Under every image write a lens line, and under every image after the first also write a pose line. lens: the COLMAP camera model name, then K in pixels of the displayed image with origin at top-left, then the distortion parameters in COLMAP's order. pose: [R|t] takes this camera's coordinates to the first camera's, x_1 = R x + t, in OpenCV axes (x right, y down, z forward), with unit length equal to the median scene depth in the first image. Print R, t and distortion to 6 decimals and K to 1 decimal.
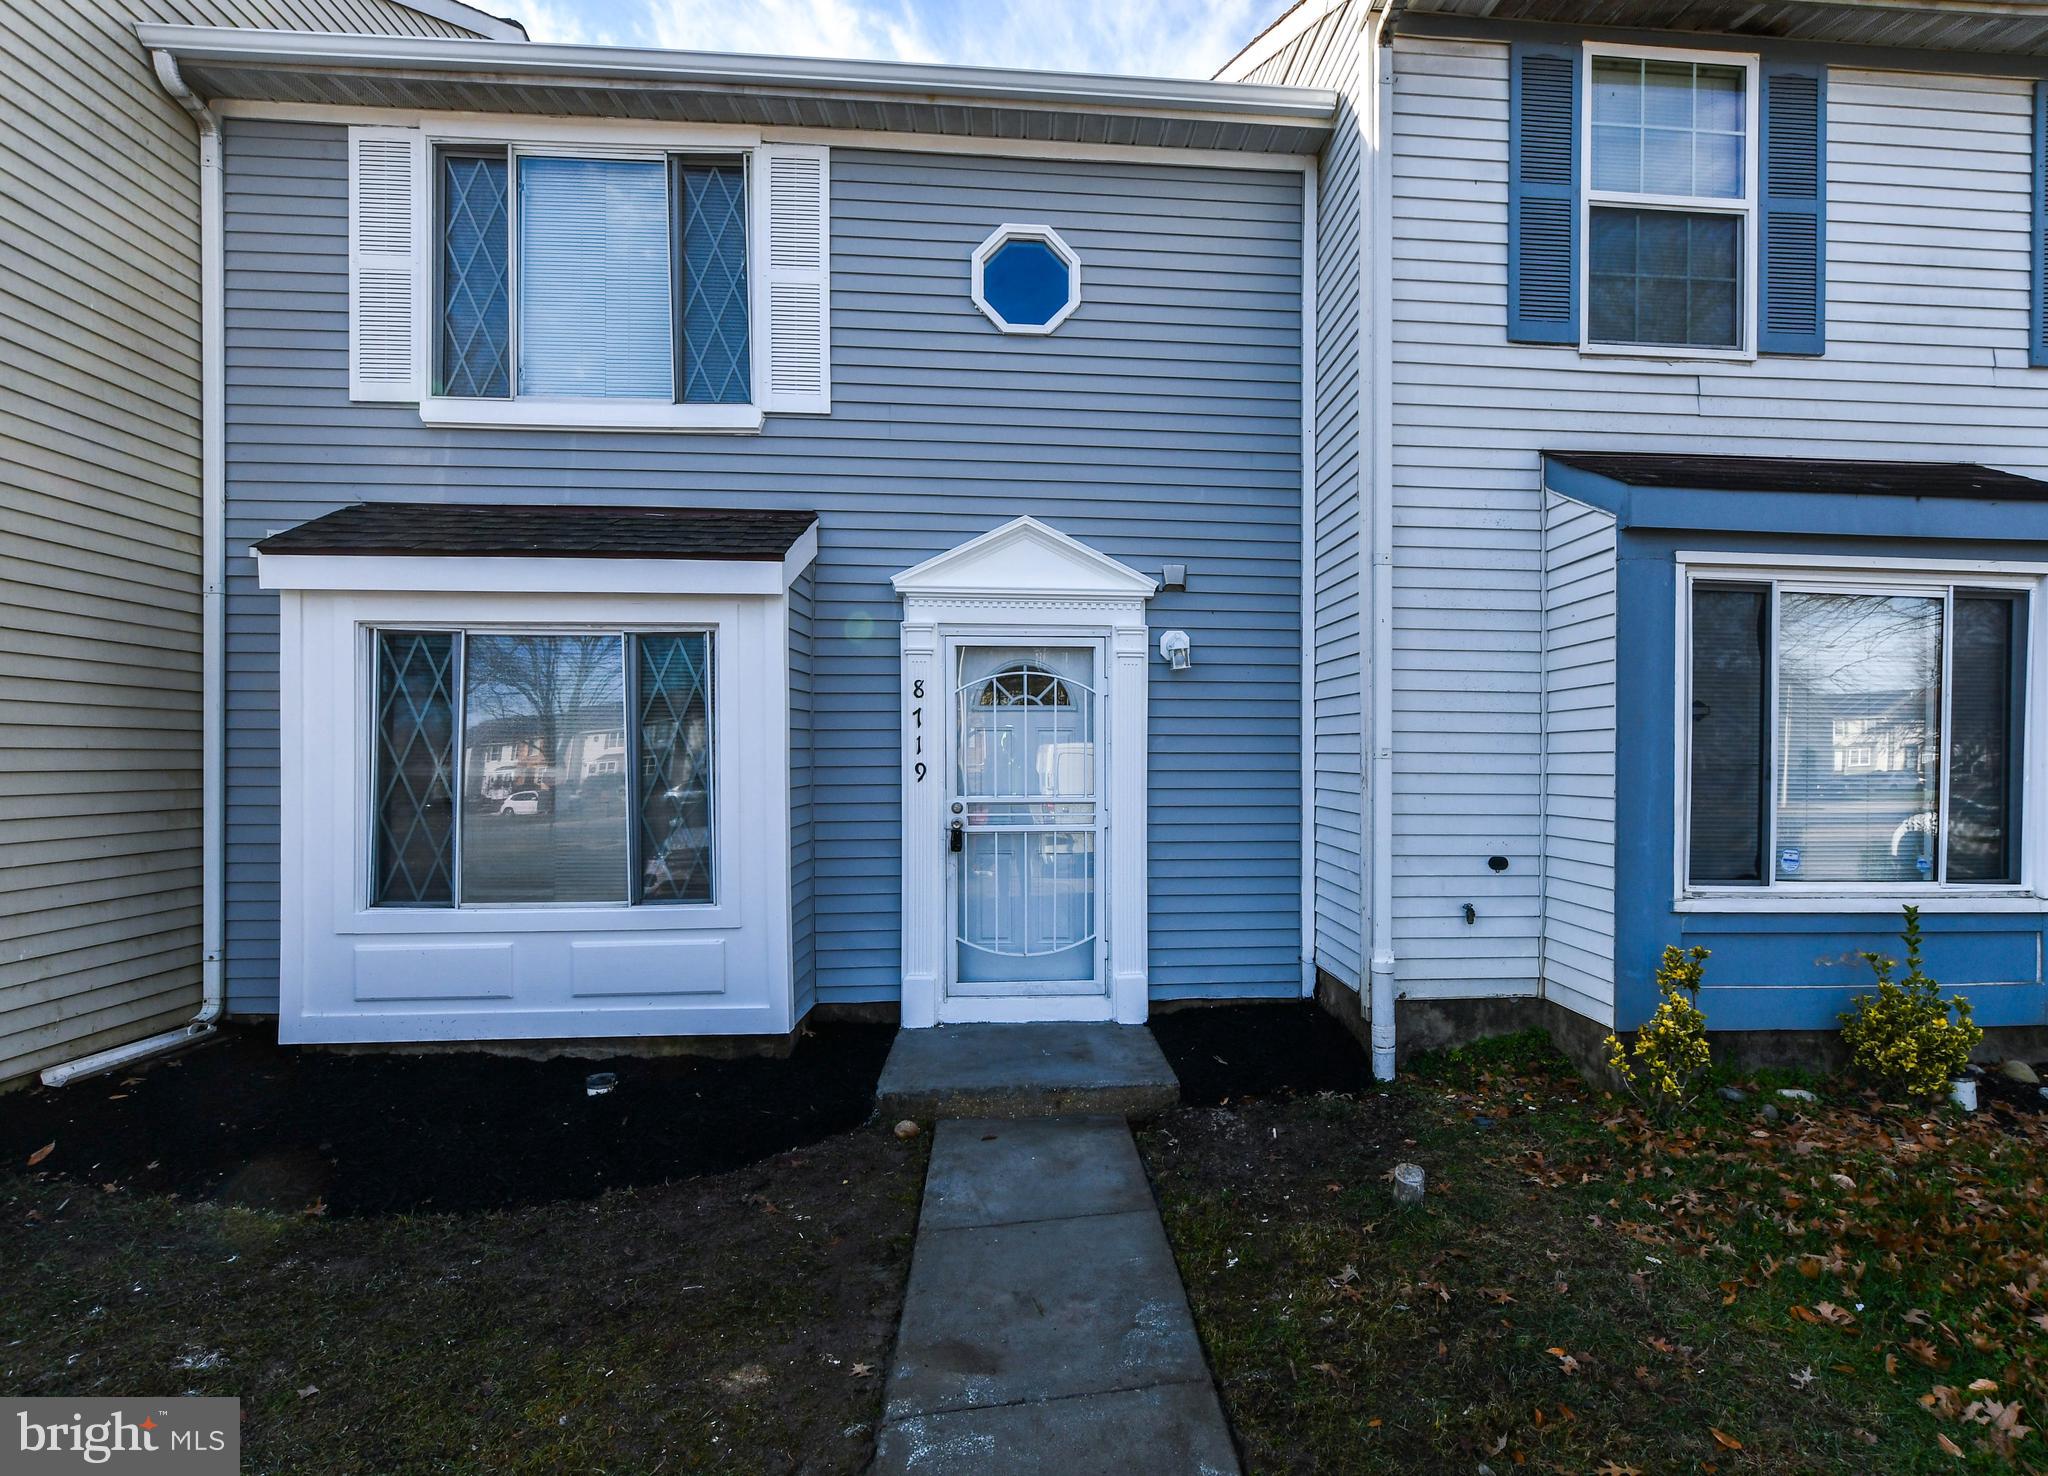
lens RADIAL K [[952.5, 0, 1092.4], [0, 952.5, 765.9], [0, 0, 1]] dist [-0.005613, 0.000774]
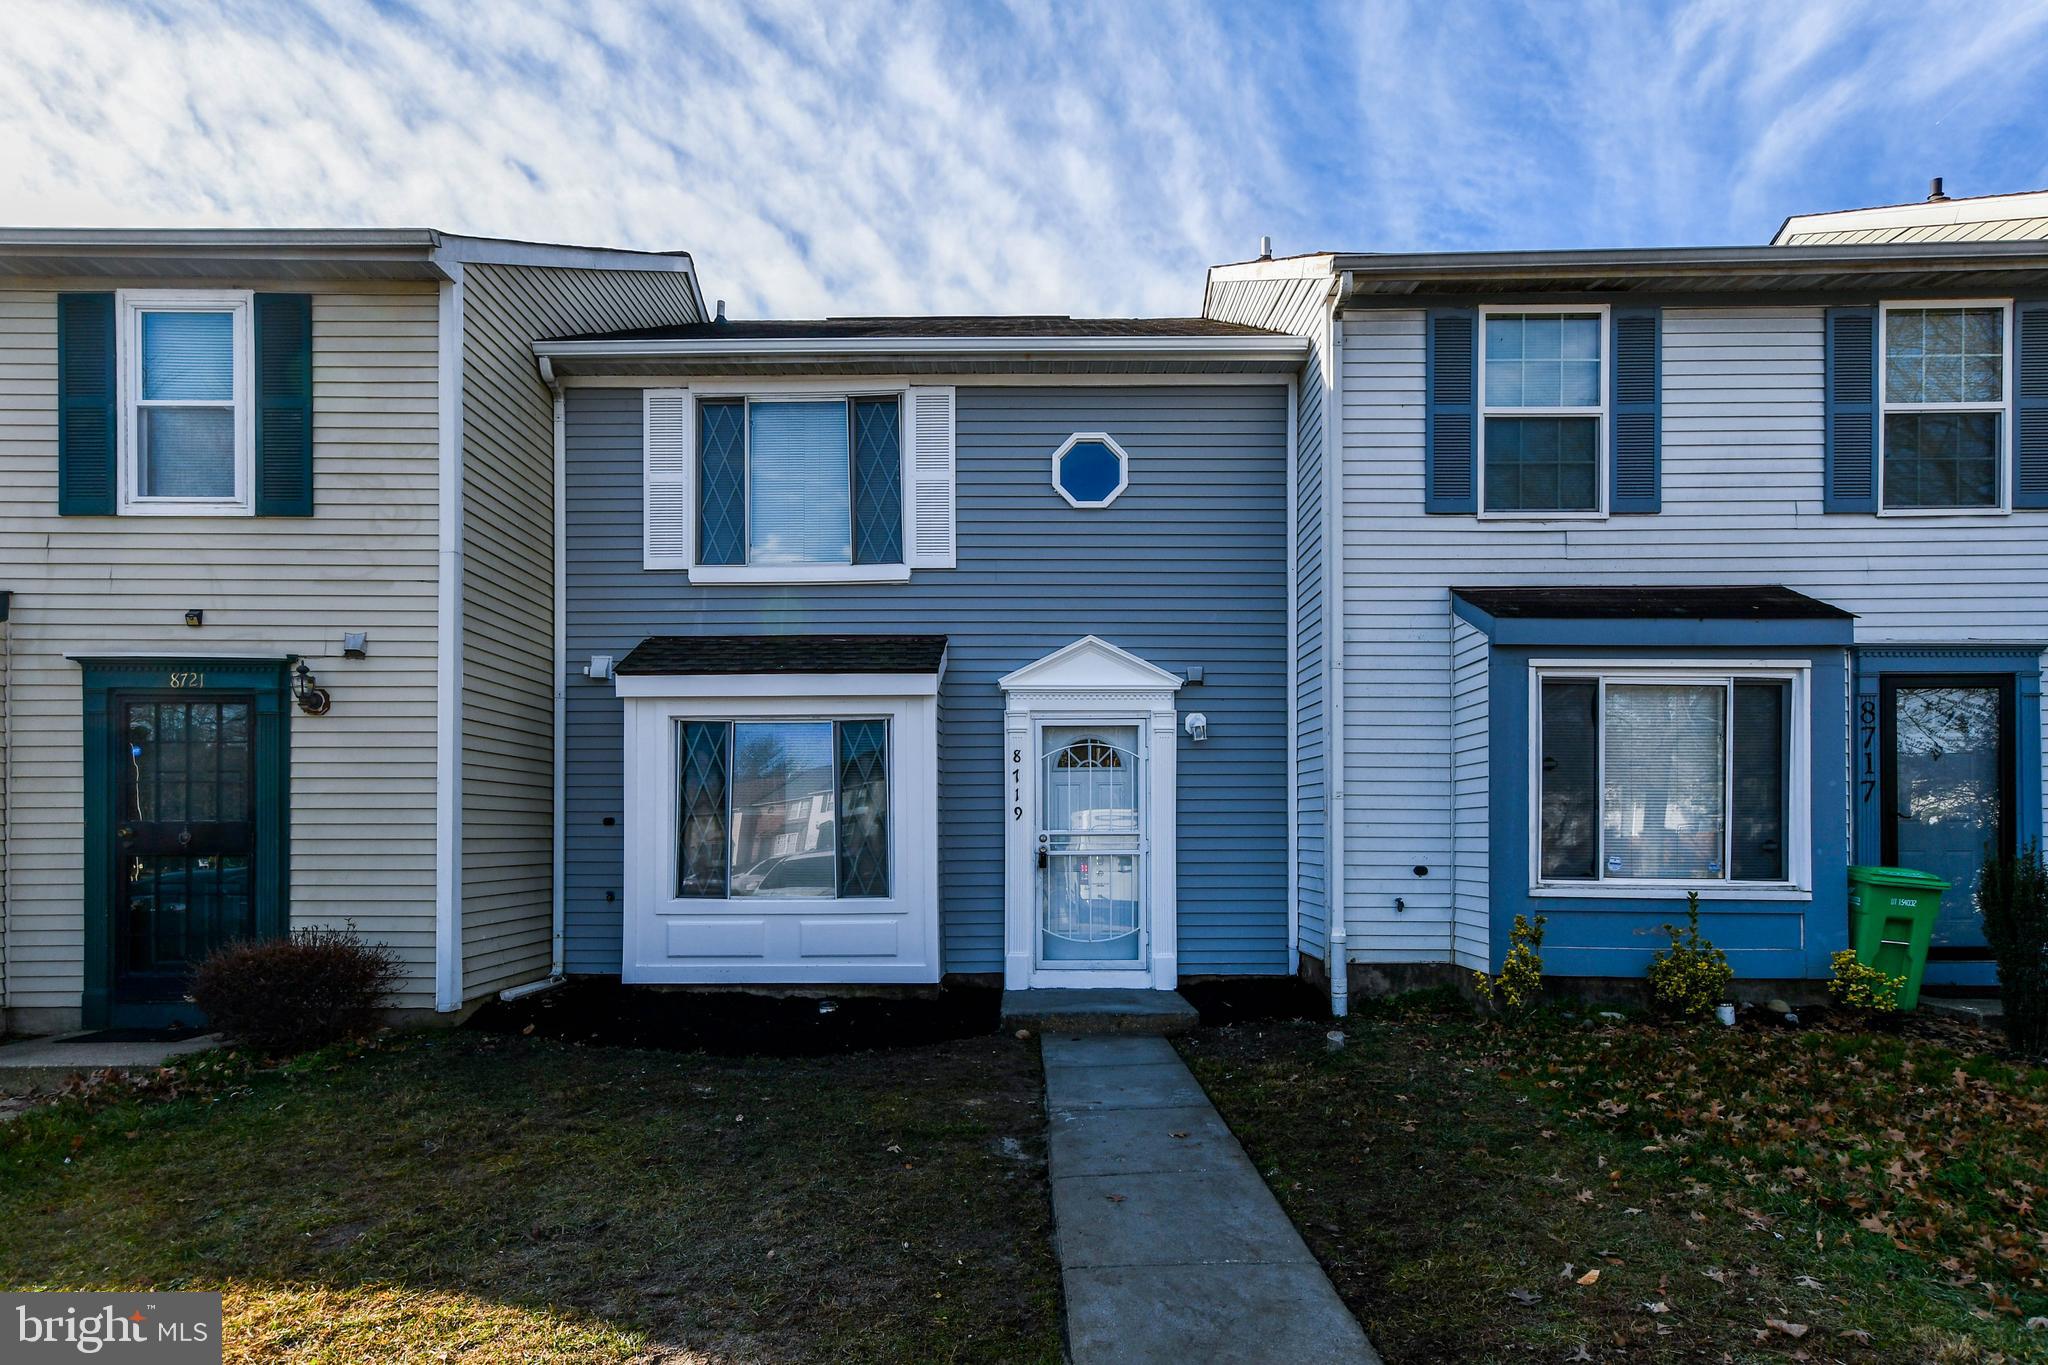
lens RADIAL K [[985.9, 0, 1013.9], [0, 985.9, 830.5], [0, 0, 1]] dist [0.008841, 0.000634]
pose [[0.994991, -0.002515, -0.099932, -0.041459], [0.001435, 0.999940, -0.010874, 0.055168], [0.099954, 0.010676, 0.994935, -0.557747]]
